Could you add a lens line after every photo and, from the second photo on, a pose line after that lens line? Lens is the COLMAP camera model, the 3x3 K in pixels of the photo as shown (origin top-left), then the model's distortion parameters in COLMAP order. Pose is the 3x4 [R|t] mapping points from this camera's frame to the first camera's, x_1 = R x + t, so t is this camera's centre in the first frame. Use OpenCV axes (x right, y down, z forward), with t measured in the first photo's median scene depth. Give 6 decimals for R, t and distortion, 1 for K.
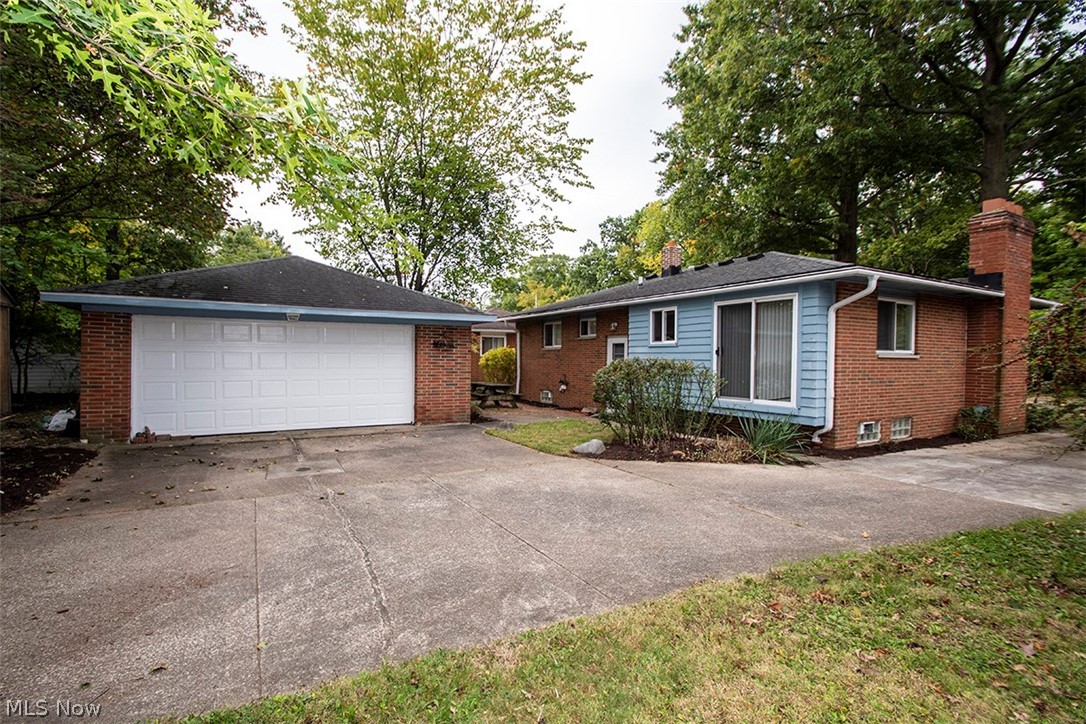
lens RADIAL K [[510.1, 0, 543.0], [0, 510.1, 362.0], [0, 0, 1]] dist [0.003321, 0.000820]
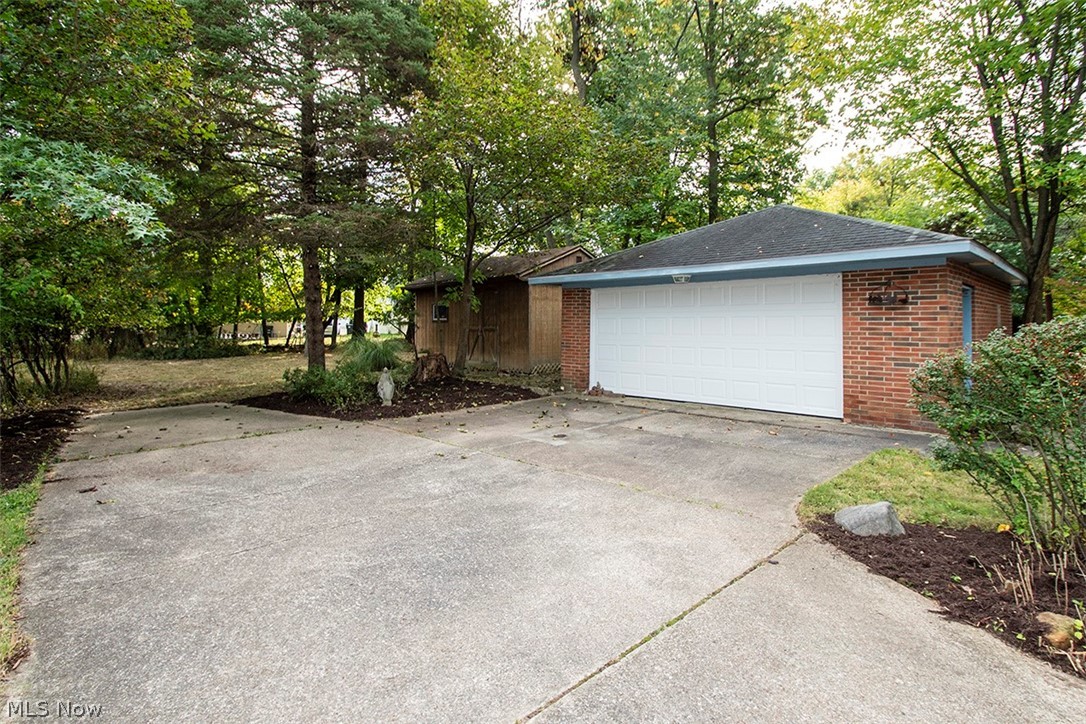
lens RADIAL K [[556.9, 0, 546.7], [0, 556.9, 308.1], [0, 0, 1]] dist [0.034302, -0.027252]
pose [[0.263250, -0.034904, -0.964096, 0.390474], [-0.003132, 0.999309, -0.037034, 0.003398], [0.964722, 0.012768, 0.262959, 0.473194]]
